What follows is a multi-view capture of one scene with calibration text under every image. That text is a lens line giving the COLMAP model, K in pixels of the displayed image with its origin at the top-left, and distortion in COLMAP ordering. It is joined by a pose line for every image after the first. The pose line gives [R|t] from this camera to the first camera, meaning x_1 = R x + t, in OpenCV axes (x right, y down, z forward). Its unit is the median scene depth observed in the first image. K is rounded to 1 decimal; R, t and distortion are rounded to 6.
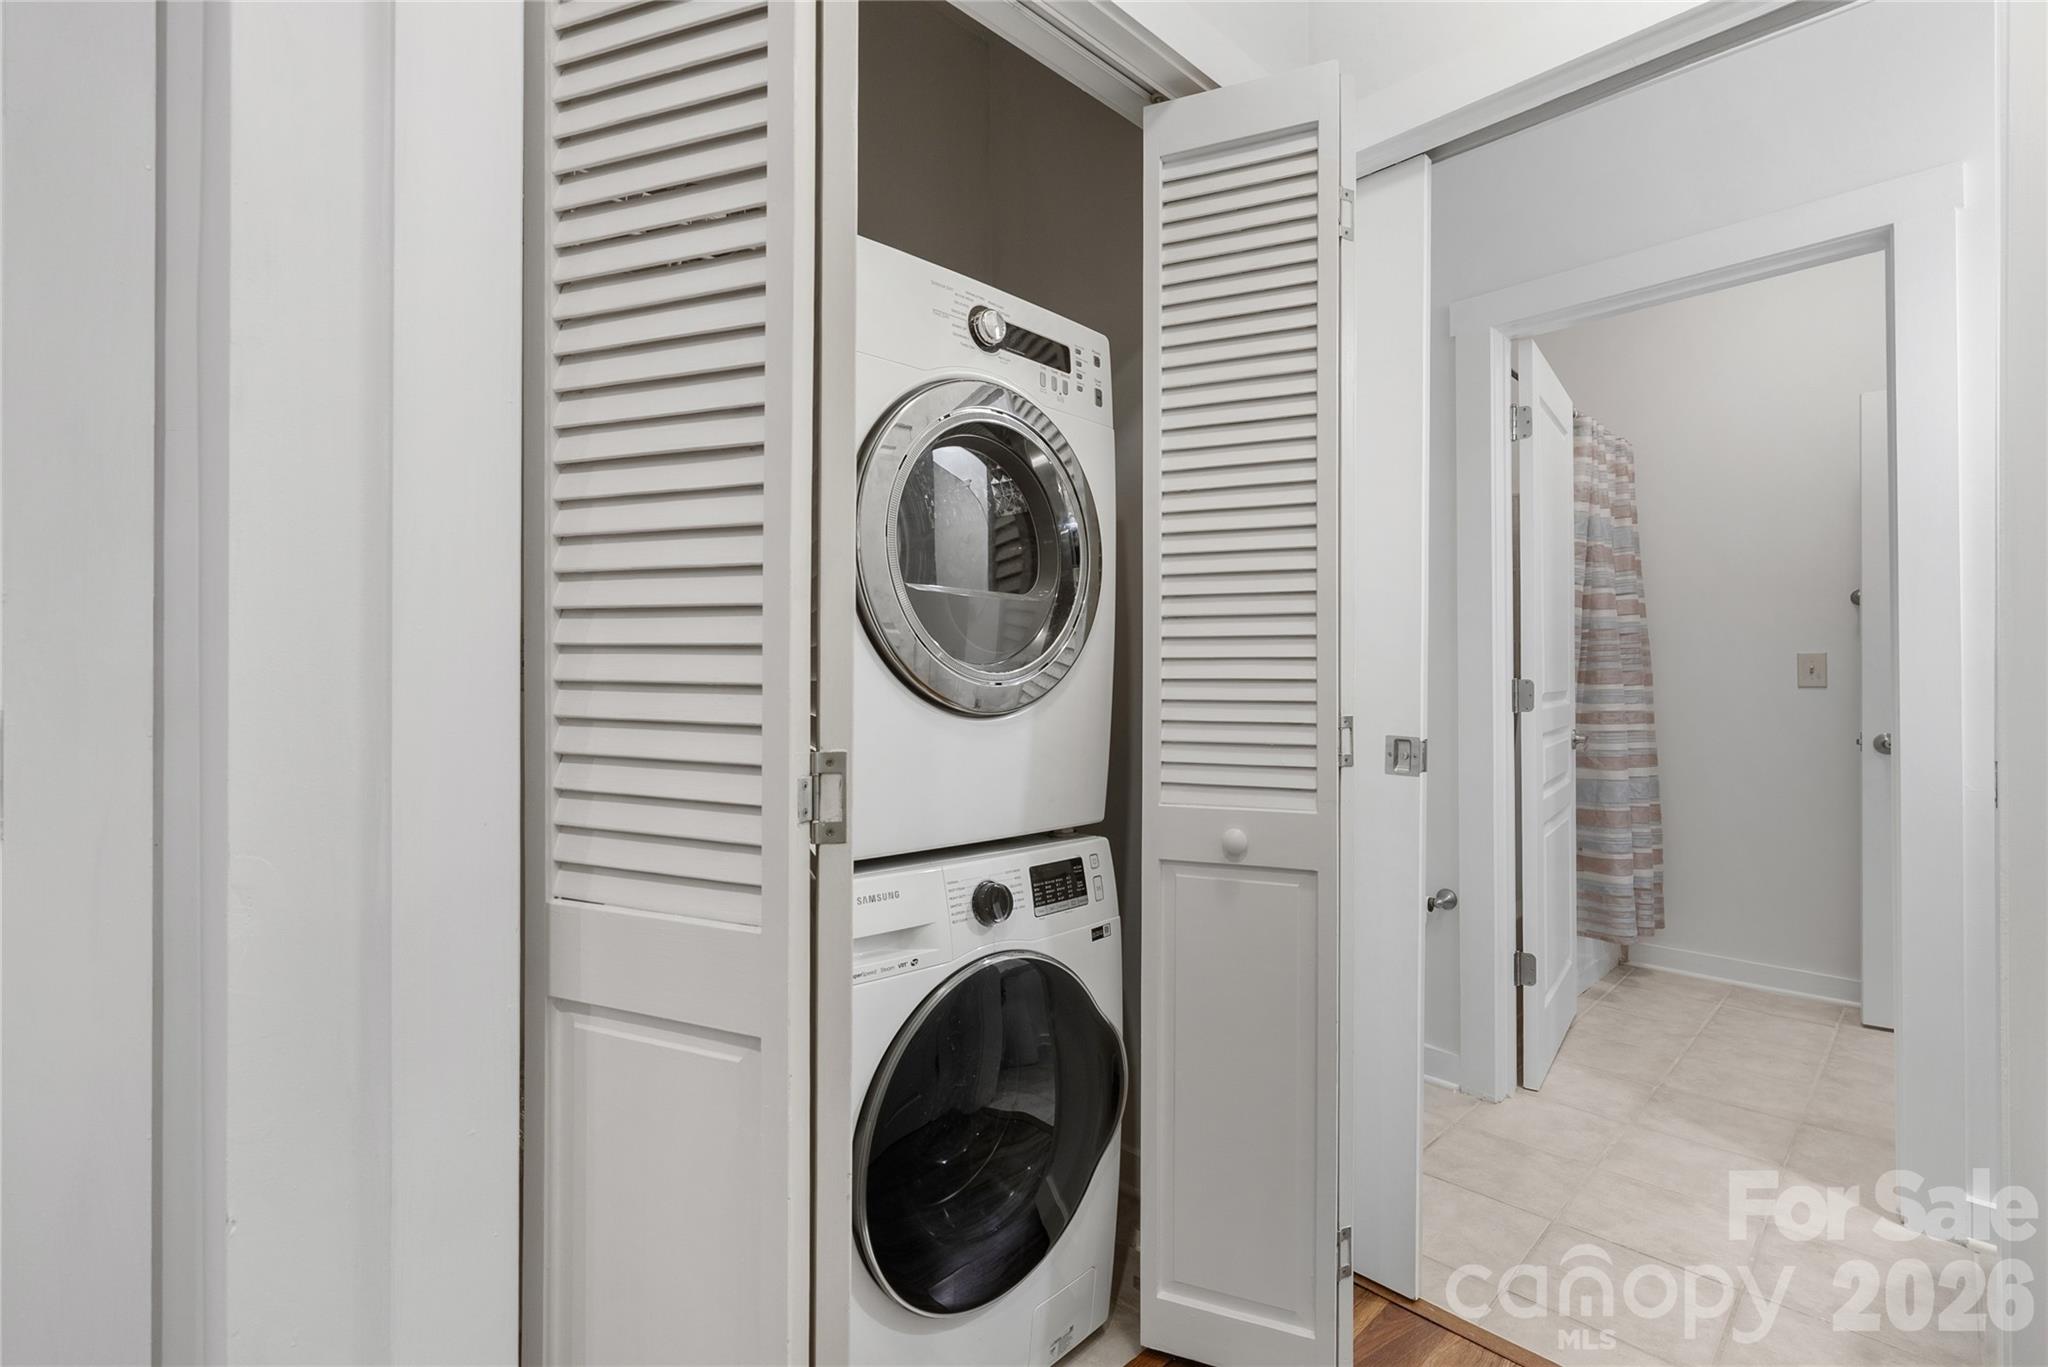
lens RADIAL K [[954.2, 0, 1024.0], [0, 954.2, 683.5], [0, 0, 1]] dist [-0.001403, 0.000239]
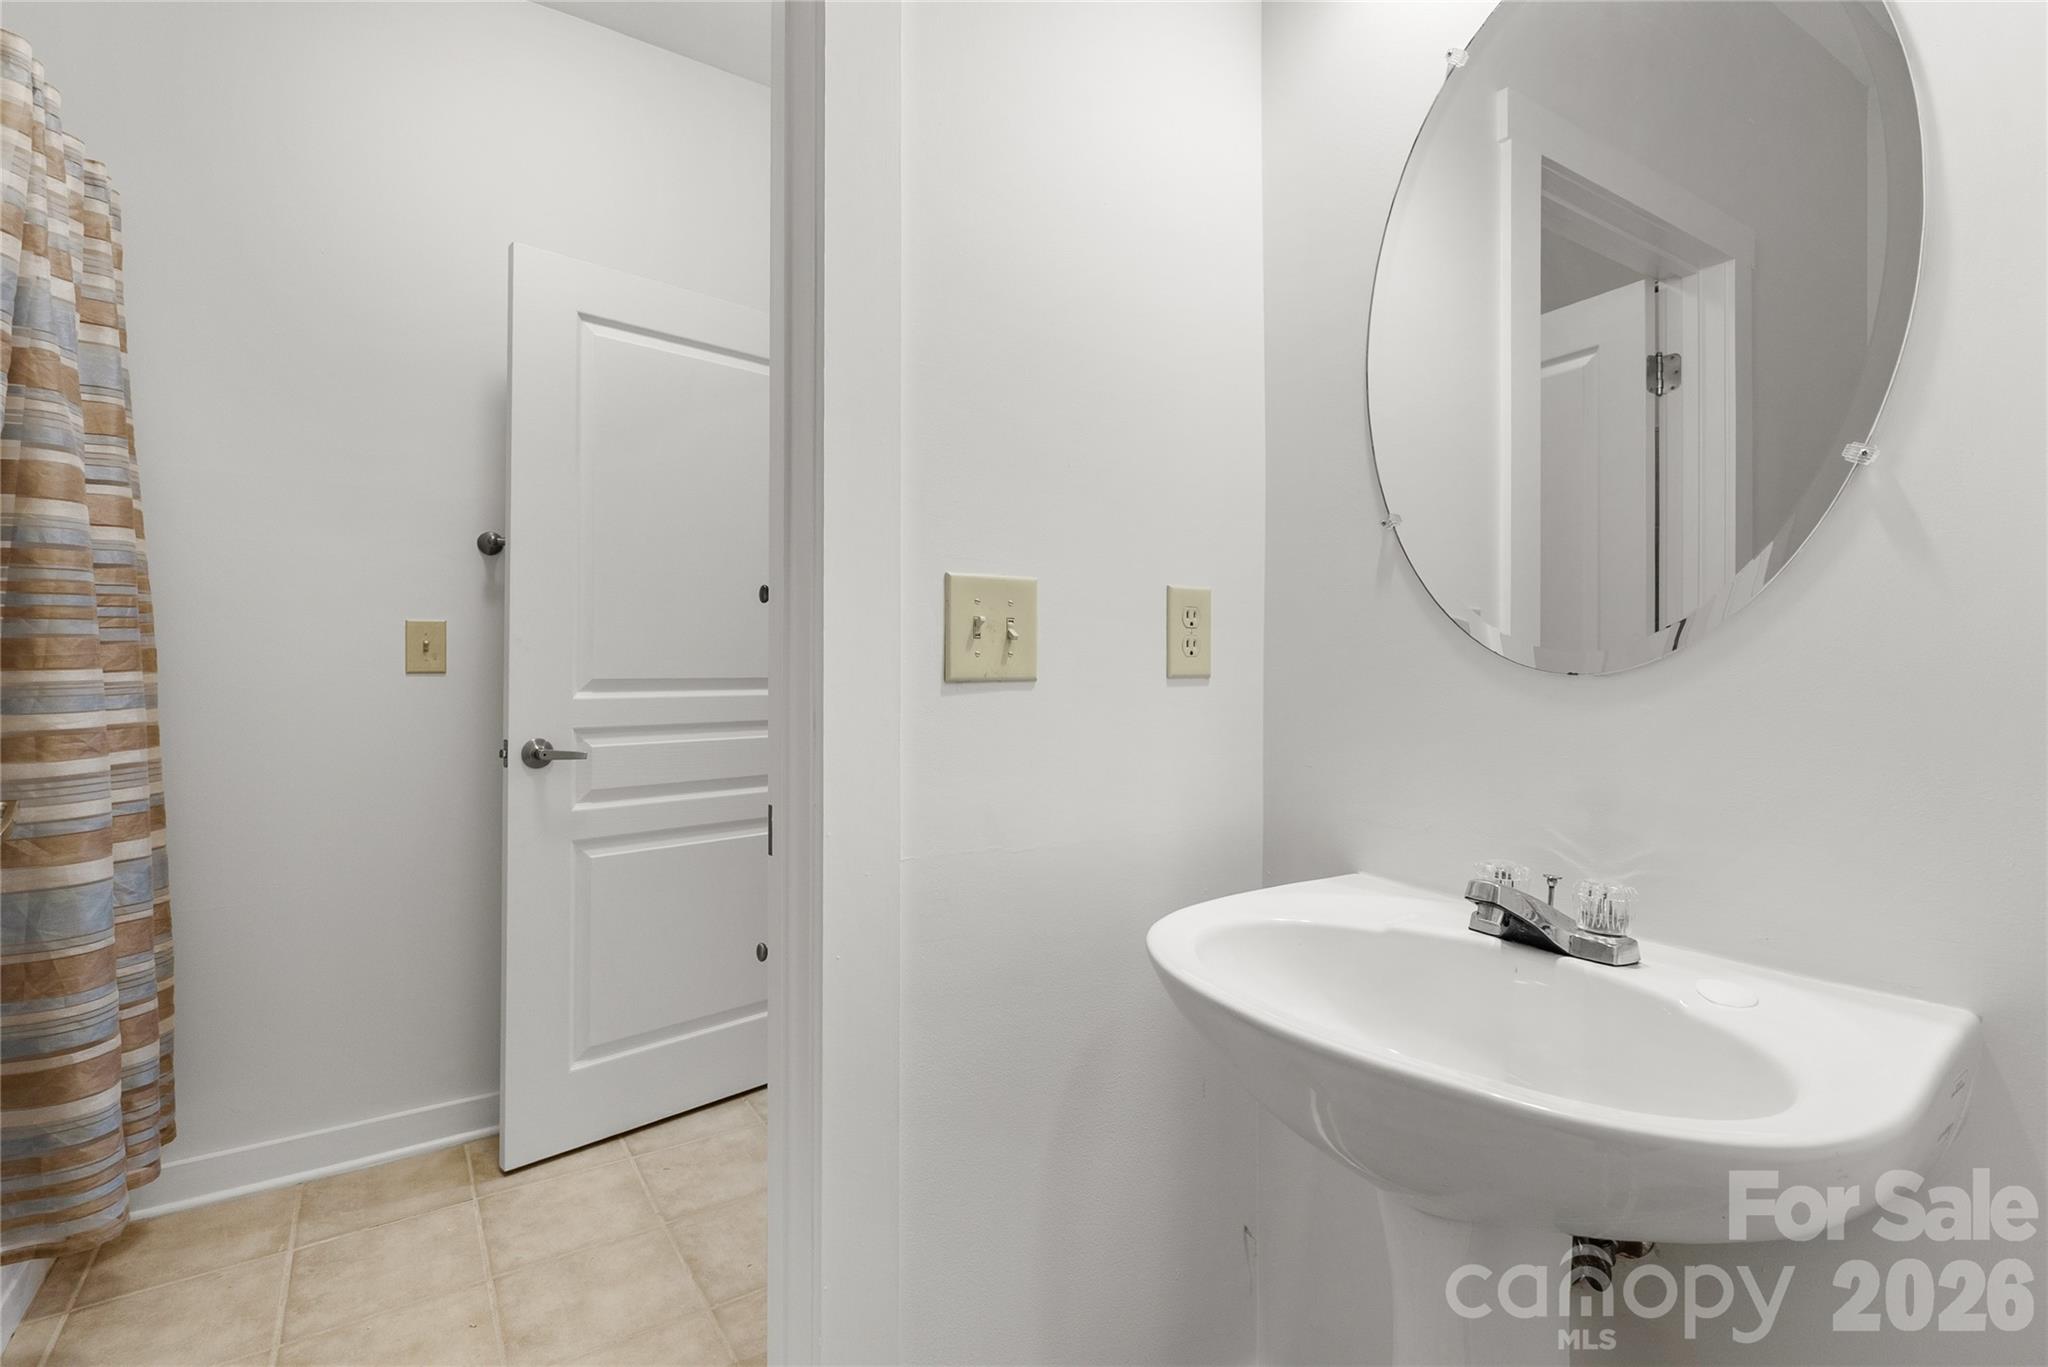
lens RADIAL K [[964.8, 0, 1020.3], [0, 964.8, 647.9], [0, 0, 1]] dist [-0.001613, -0.000127]
pose [[0.199398, 0.017568, 0.979761, 0.256771], [-0.000369, 0.999841, -0.017853, -0.001504], [-0.979919, 0.003199, 0.199372, 0.465852]]
